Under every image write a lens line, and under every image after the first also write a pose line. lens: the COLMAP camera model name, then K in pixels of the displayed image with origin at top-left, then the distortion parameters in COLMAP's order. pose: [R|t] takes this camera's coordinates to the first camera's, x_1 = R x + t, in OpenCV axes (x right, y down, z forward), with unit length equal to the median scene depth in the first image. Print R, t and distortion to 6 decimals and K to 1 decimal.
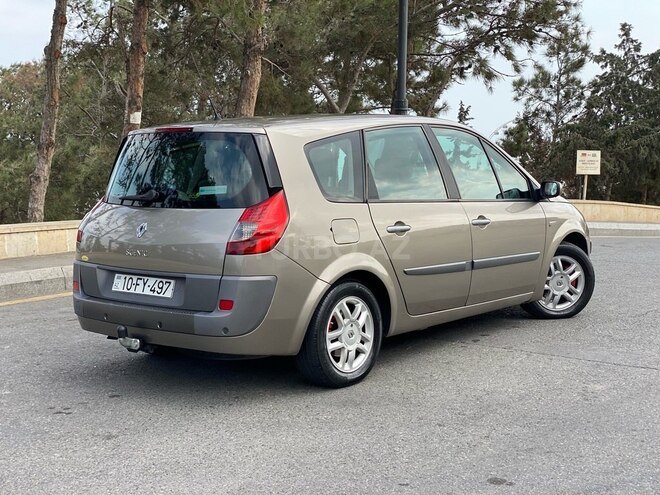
lens RADIAL K [[974.5, 0, 329.2], [0, 974.5, 245.0], [0, 0, 1]] dist [0.122147, 0.000000]
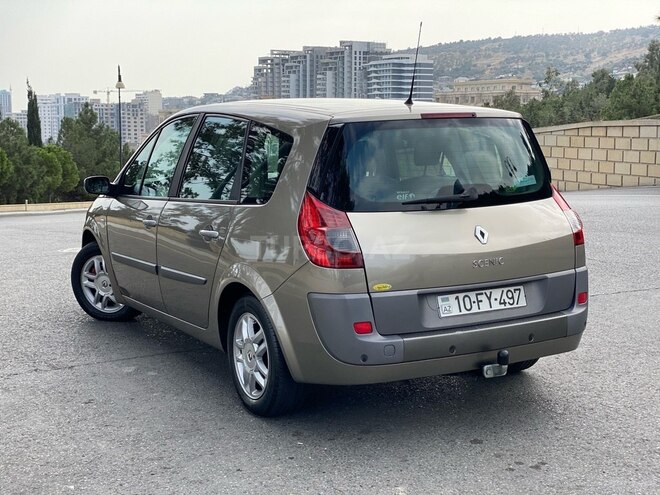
lens RADIAL K [[974.5, 0, 331.4], [0, 974.5, 248.5], [0, 0, 1]] dist [0.122147, 0.000000]
pose [[0.381394, -0.118216, 0.916823, -1.002128], [0.111208, 0.990454, 0.081448, -0.085885], [-0.917699, 0.070894, 0.390899, 0.789427]]
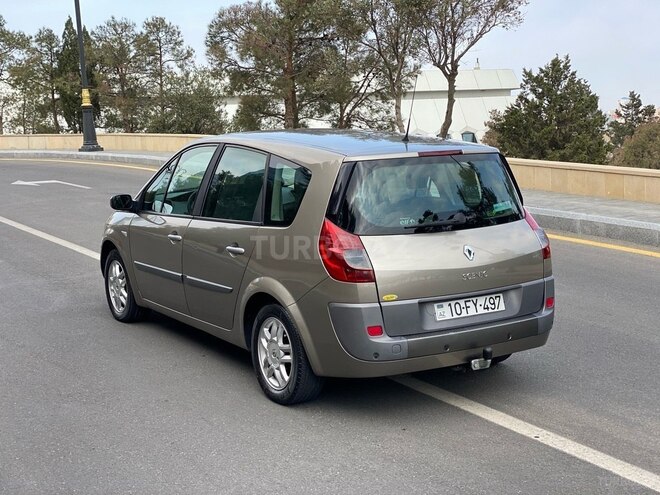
lens RADIAL K [[974.5, 0, 329.9], [0, 974.5, 249.3], [0, 0, 1]] dist [0.122147, 0.000000]
pose [[0.336875, -0.134798, 0.931850, -1.180017], [0.114828, 0.988193, 0.101437, -0.137927], [-0.934521, 0.072831, 0.348376, 0.778485]]
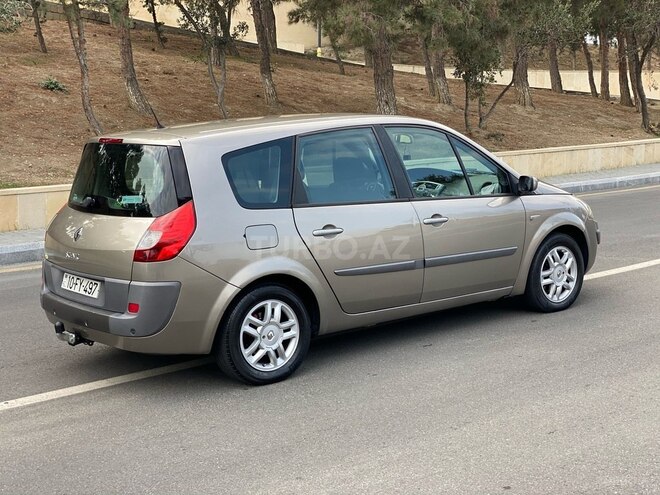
lens RADIAL K [[974.5, 0, 330.5], [0, 974.5, 247.2], [0, 0, 1]] dist [0.122147, 0.000000]
pose [[0.977393, 0.011711, -0.211105, 0.313720], [-0.000183, 0.998511, 0.054545, -0.060774], [0.211429, -0.053273, 0.975940, -0.009073]]
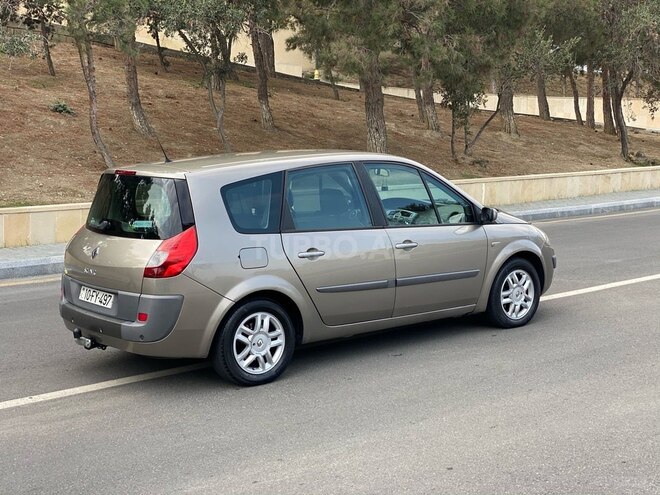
lens RADIAL K [[974.5, 0, 331.2], [0, 974.5, 240.9], [0, 0, 1]] dist [0.122147, 0.000000]
pose [[0.978105, 0.023304, -0.206802, 0.366421], [-0.017285, 0.999374, 0.030868, -0.075216], [0.207392, -0.026617, 0.977896, -0.173552]]
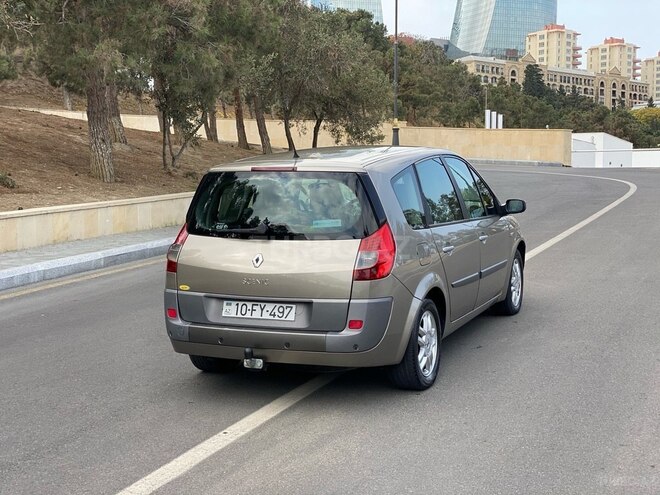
lens RADIAL K [[974.5, 0, 326.1], [0, 974.5, 250.4], [0, 0, 1]] dist [0.122147, 0.000000]
pose [[0.956774, -0.038838, 0.288228, -0.433438], [0.033910, 0.999181, 0.022073, -0.048701], [-0.288850, -0.011345, 0.957307, -0.078713]]
